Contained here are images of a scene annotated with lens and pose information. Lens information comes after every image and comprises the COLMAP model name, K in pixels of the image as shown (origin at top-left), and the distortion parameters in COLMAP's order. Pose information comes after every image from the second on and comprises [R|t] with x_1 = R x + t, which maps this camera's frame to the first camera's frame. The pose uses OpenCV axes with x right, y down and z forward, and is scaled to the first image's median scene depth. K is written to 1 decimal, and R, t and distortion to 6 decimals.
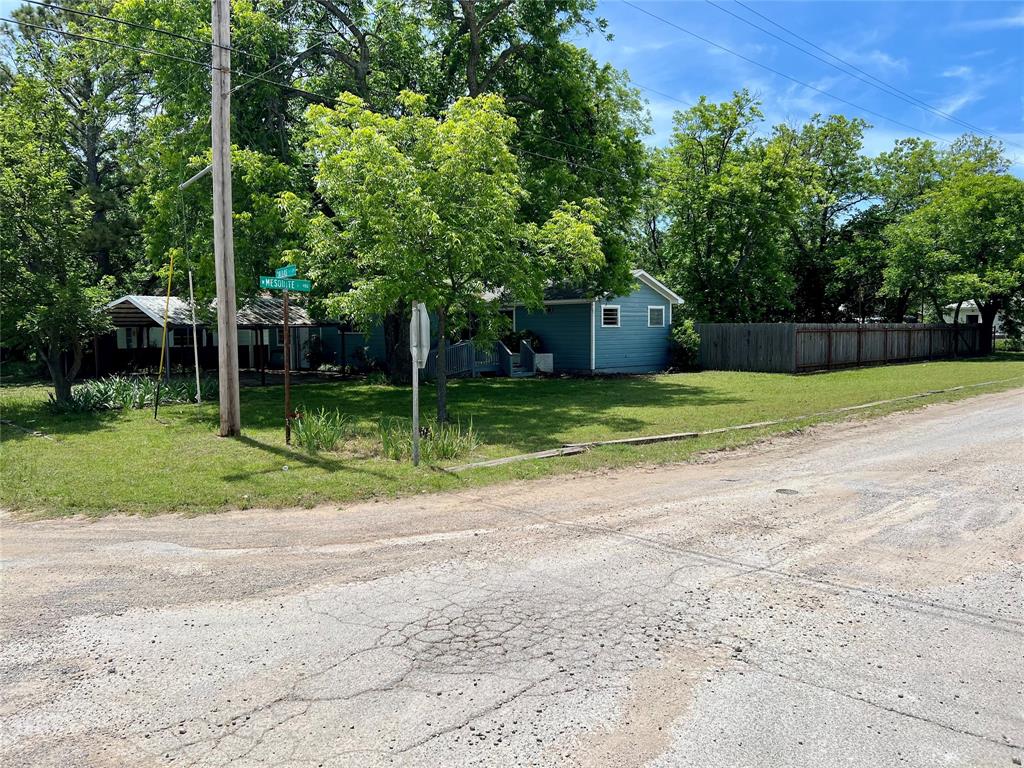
lens RADIAL K [[769.7, 0, 513.0], [0, 769.7, 384.7], [0, 0, 1]] dist [0.029893, -0.039758]
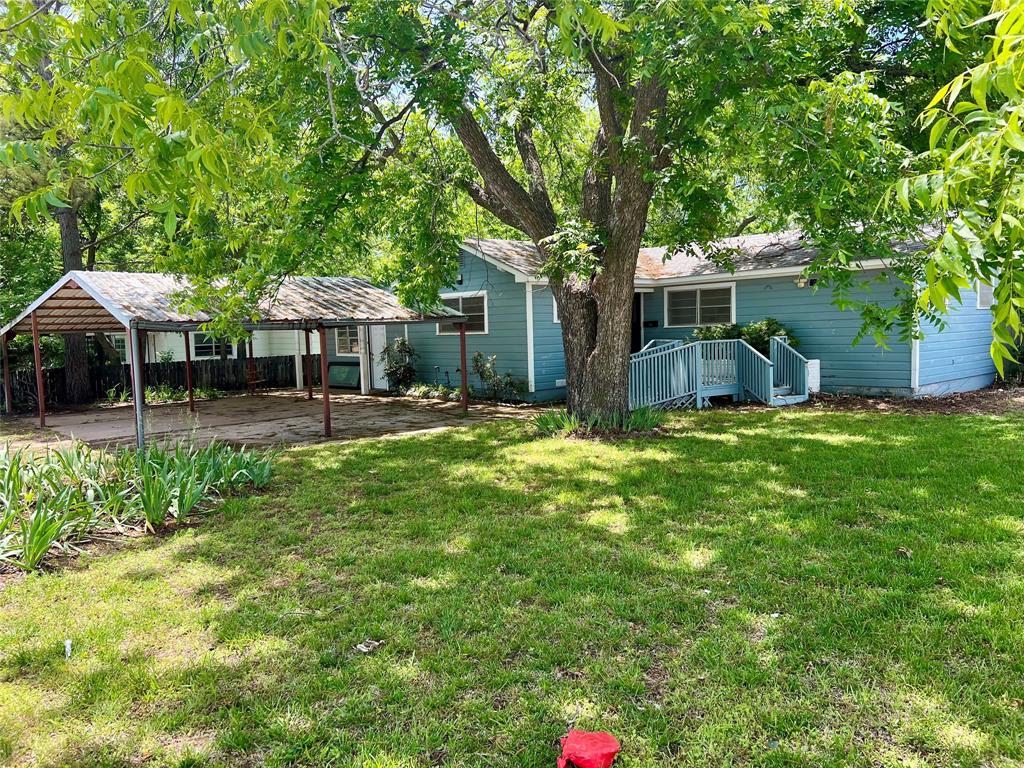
lens RADIAL K [[769.7, 0, 511.2], [0, 769.7, 380.7], [0, 0, 1]] dist [0.029893, -0.039758]
pose [[0.998832, -0.020379, -0.043820, -0.160310], [0.020113, 0.999777, -0.006511, -0.027864], [0.043943, 0.005622, 0.999018, 0.442213]]
